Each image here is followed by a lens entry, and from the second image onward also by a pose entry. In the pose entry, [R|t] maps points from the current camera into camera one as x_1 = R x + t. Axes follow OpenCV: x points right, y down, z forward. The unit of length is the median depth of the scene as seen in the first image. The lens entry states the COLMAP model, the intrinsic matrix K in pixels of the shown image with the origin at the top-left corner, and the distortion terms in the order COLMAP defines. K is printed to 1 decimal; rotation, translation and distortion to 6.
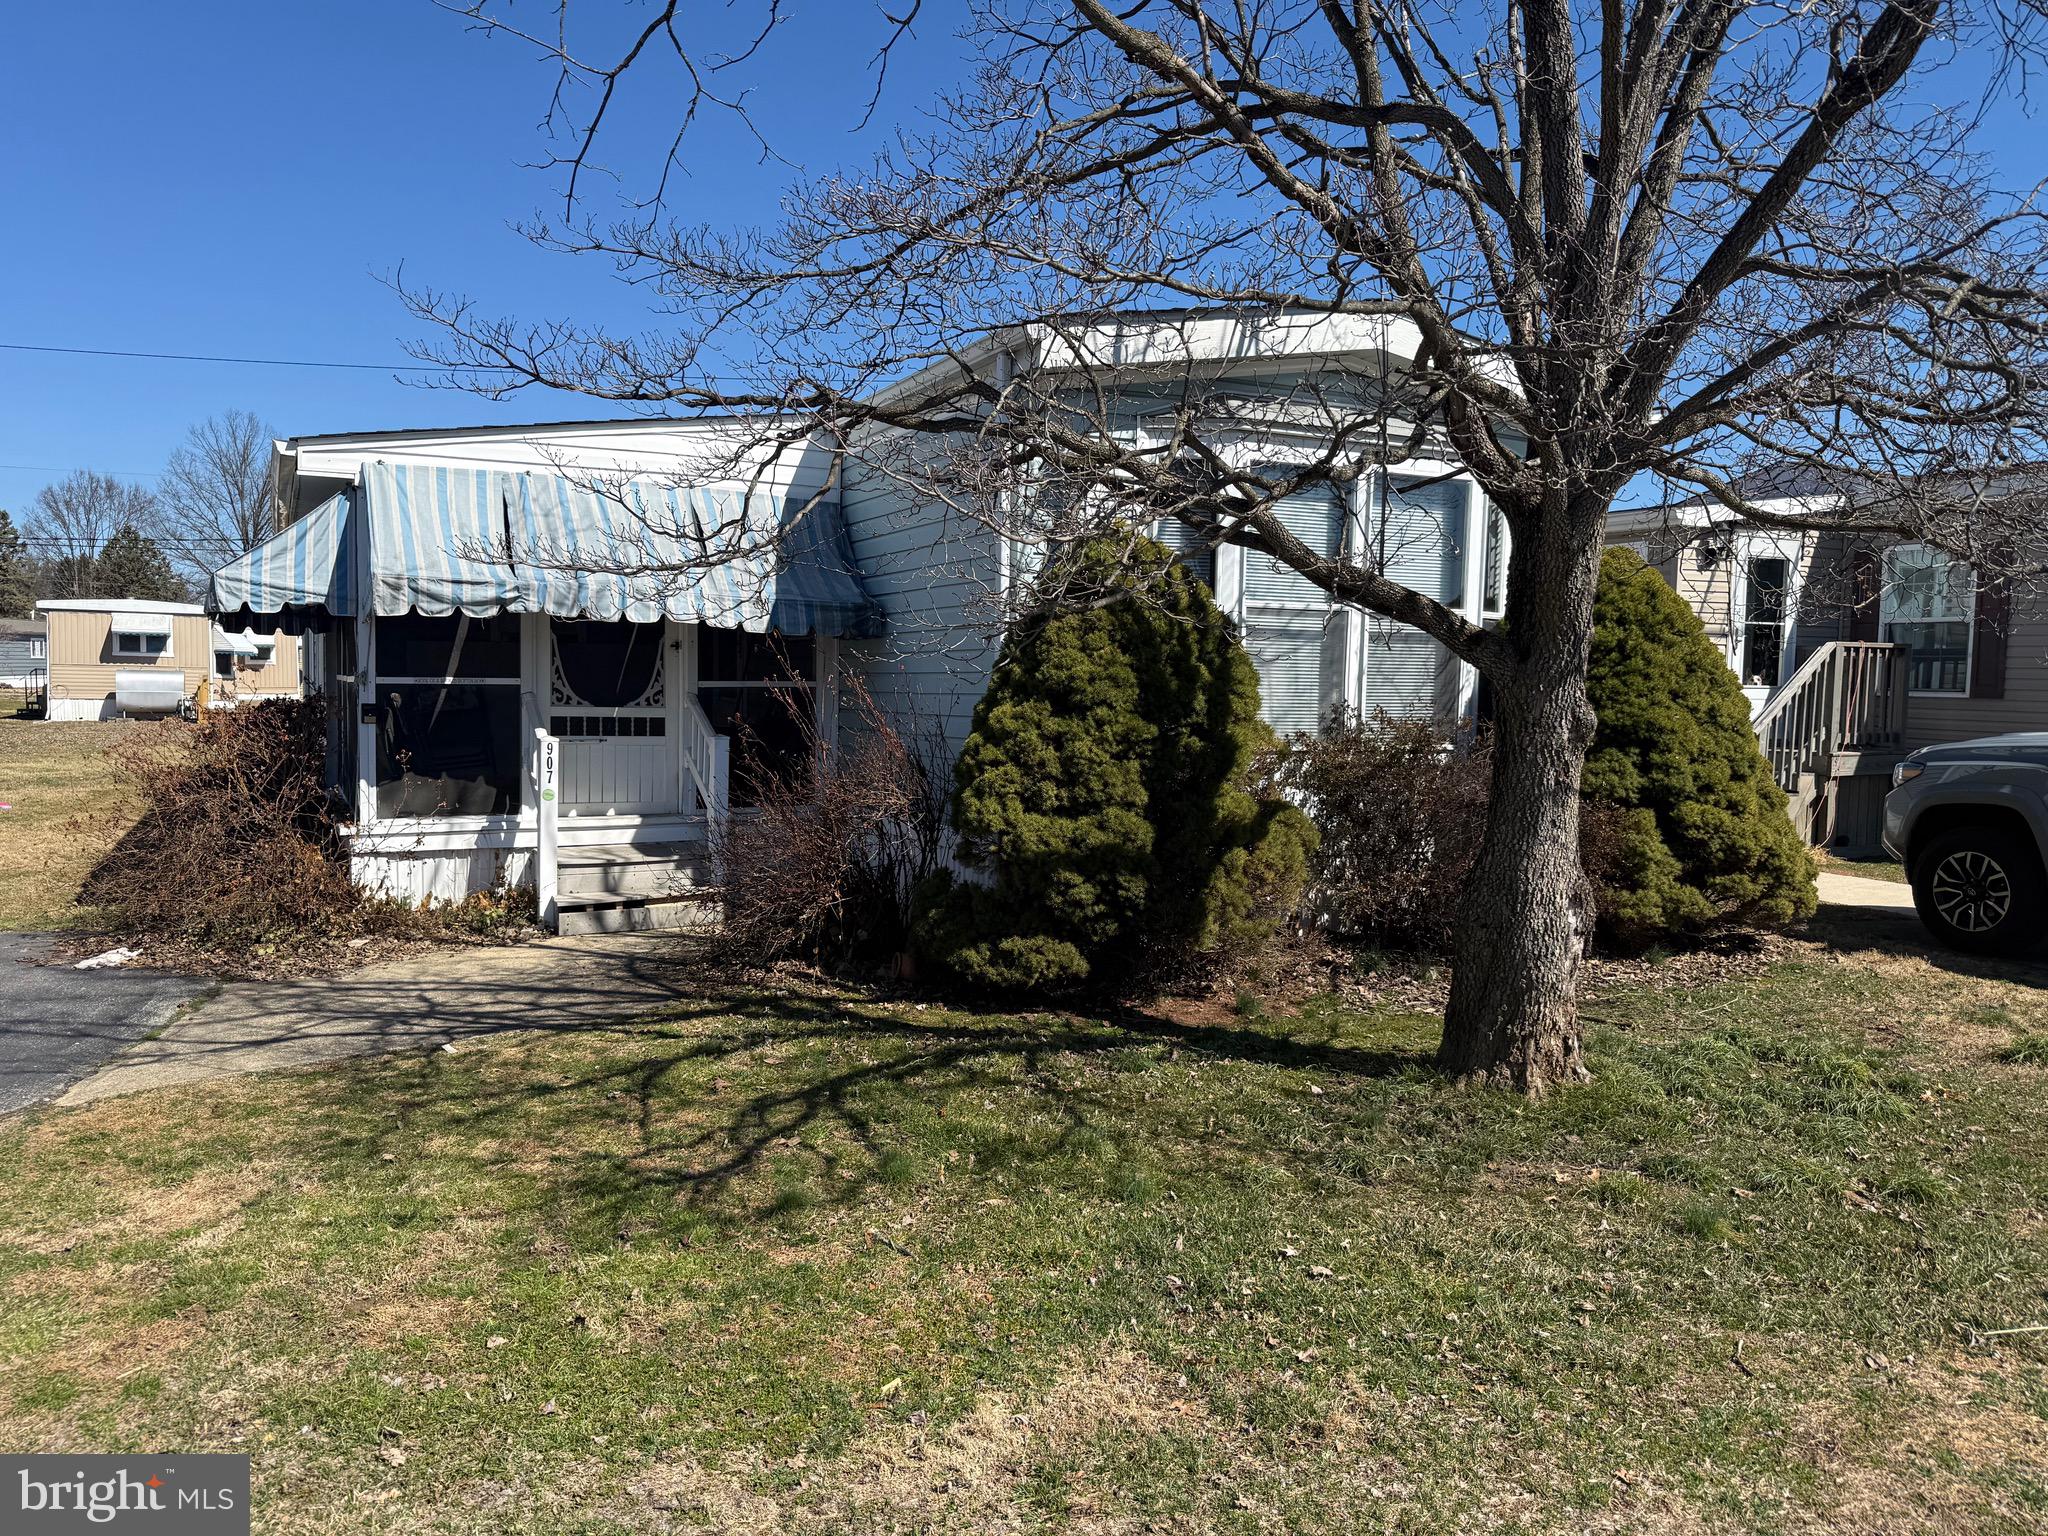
lens RADIAL K [[1385.5, 0, 1017.9], [0, 1385.5, 778.9], [0, 0, 1]] dist [0.147984, -0.261633]
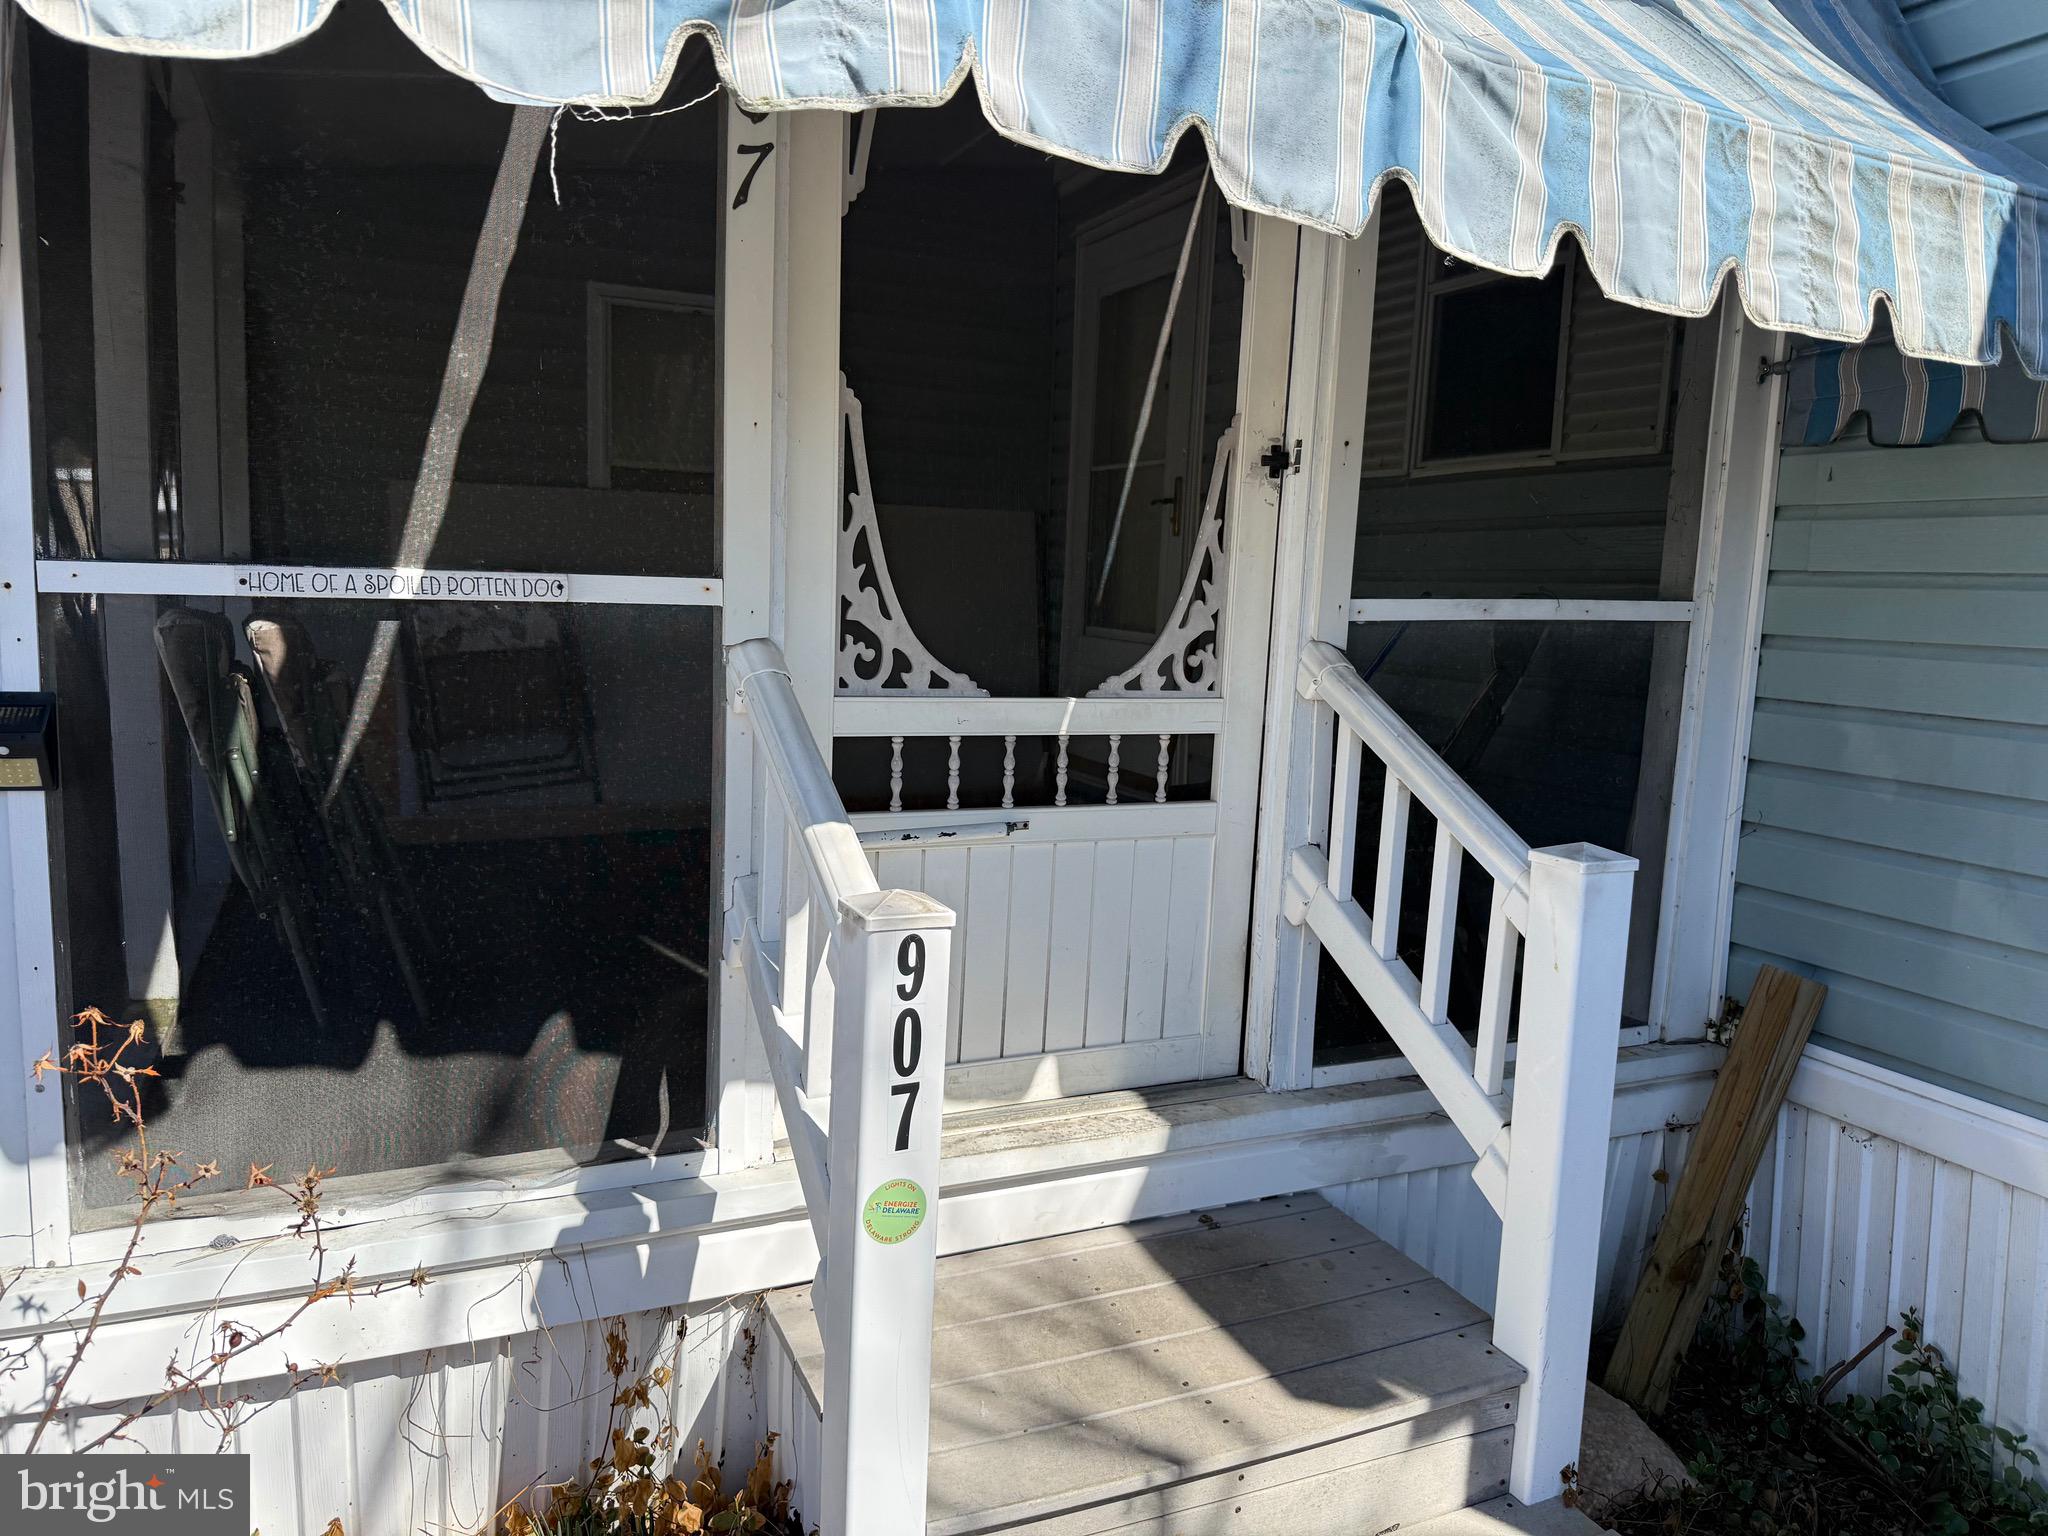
lens RADIAL K [[1385.5, 0, 1017.9], [0, 1385.5, 778.9], [0, 0, 1]] dist [0.147984, -0.261633]
pose [[0.997588, 0.025425, -0.064587, -0.284062], [-0.021577, 0.997989, 0.059595, -0.052421], [0.065972, -0.058057, 0.996131, 0.756687]]
